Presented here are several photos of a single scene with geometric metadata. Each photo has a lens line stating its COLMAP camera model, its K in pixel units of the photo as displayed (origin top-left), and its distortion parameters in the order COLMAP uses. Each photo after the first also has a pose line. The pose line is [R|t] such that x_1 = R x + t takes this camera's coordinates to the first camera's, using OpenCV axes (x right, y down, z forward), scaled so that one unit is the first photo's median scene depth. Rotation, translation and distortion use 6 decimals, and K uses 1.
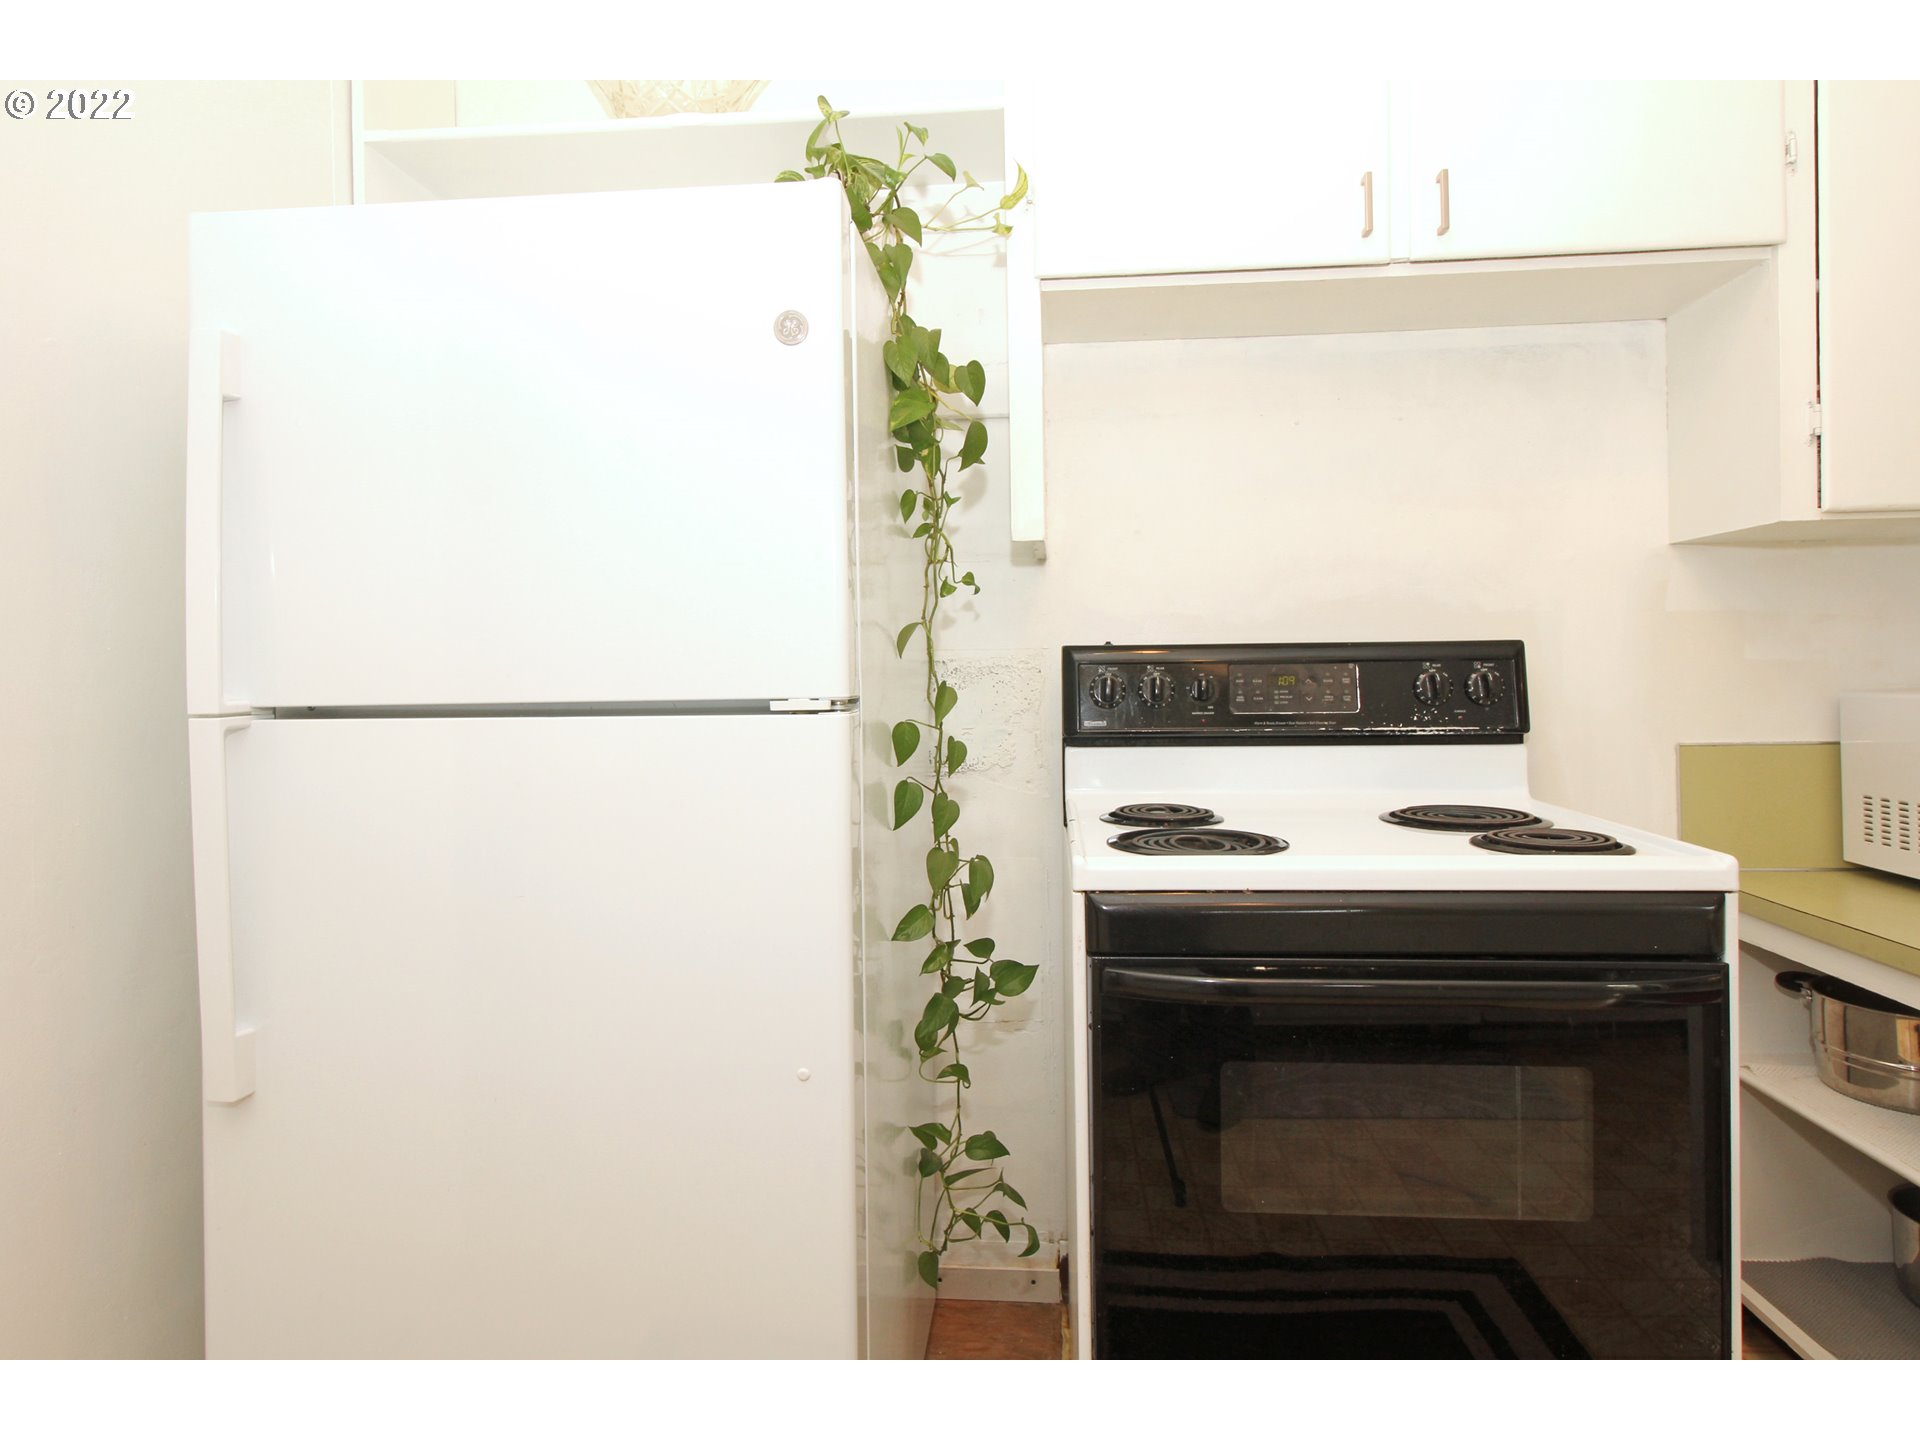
lens RADIAL K [[1172.9, 0, 958.0], [0, 1172.9, 662.6], [0, 0, 1]] dist [0.000955, -0.001131]
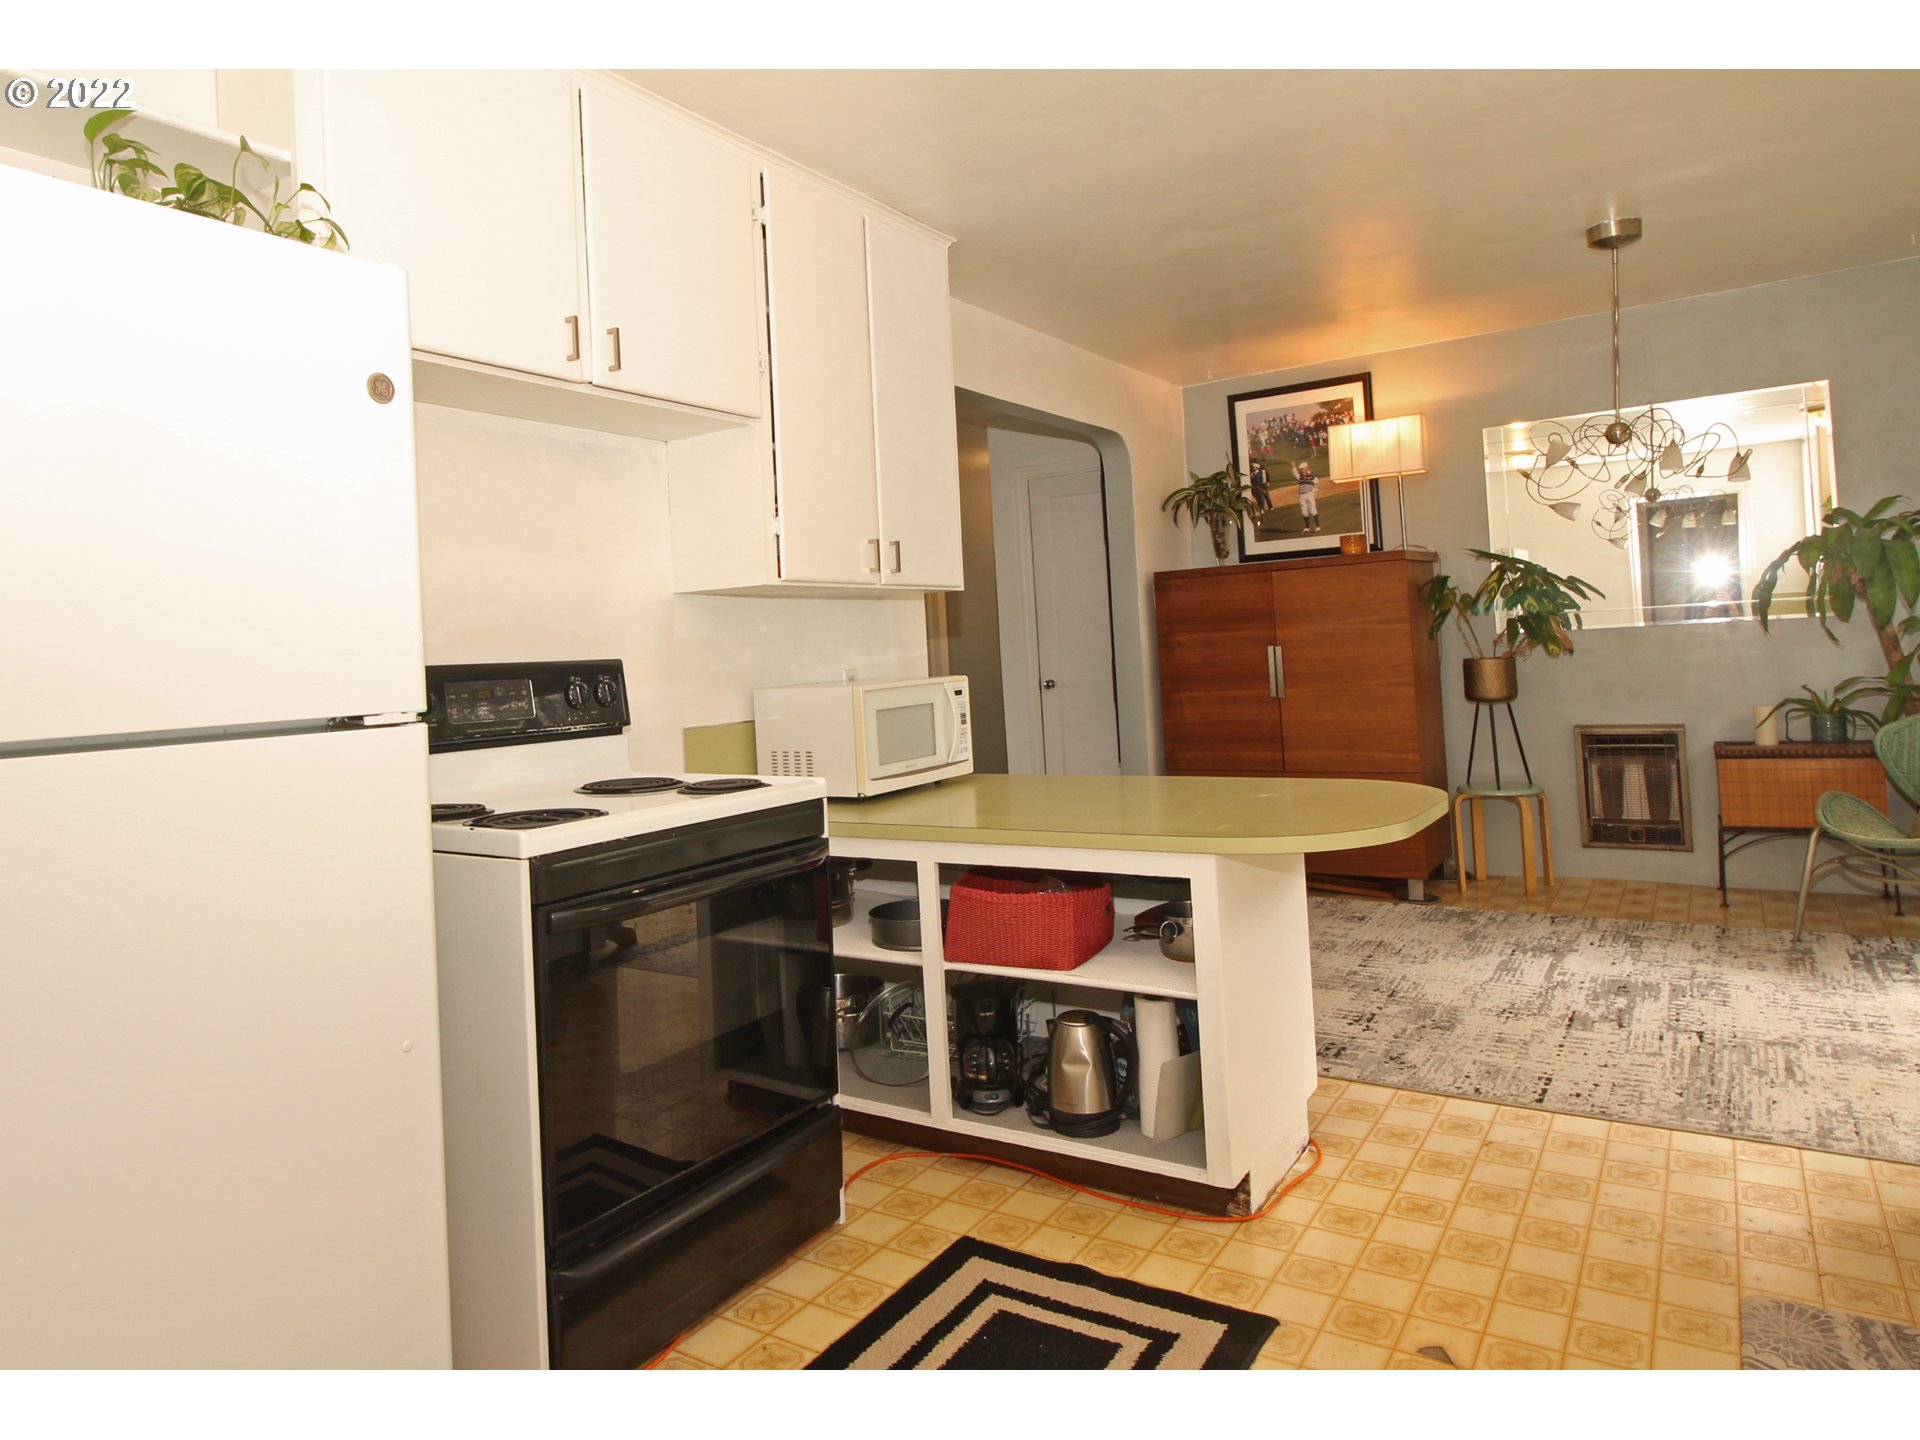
lens RADIAL K [[1172.9, 0, 958.0], [0, 1172.9, 662.6], [0, 0, 1]] dist [0.000955, -0.001131]
pose [[0.464790, -0.013262, 0.885322, -0.600301], [0.035859, 0.999349, -0.003856, 0.004417], [-0.884695, 0.033539, 0.464963, -0.001310]]
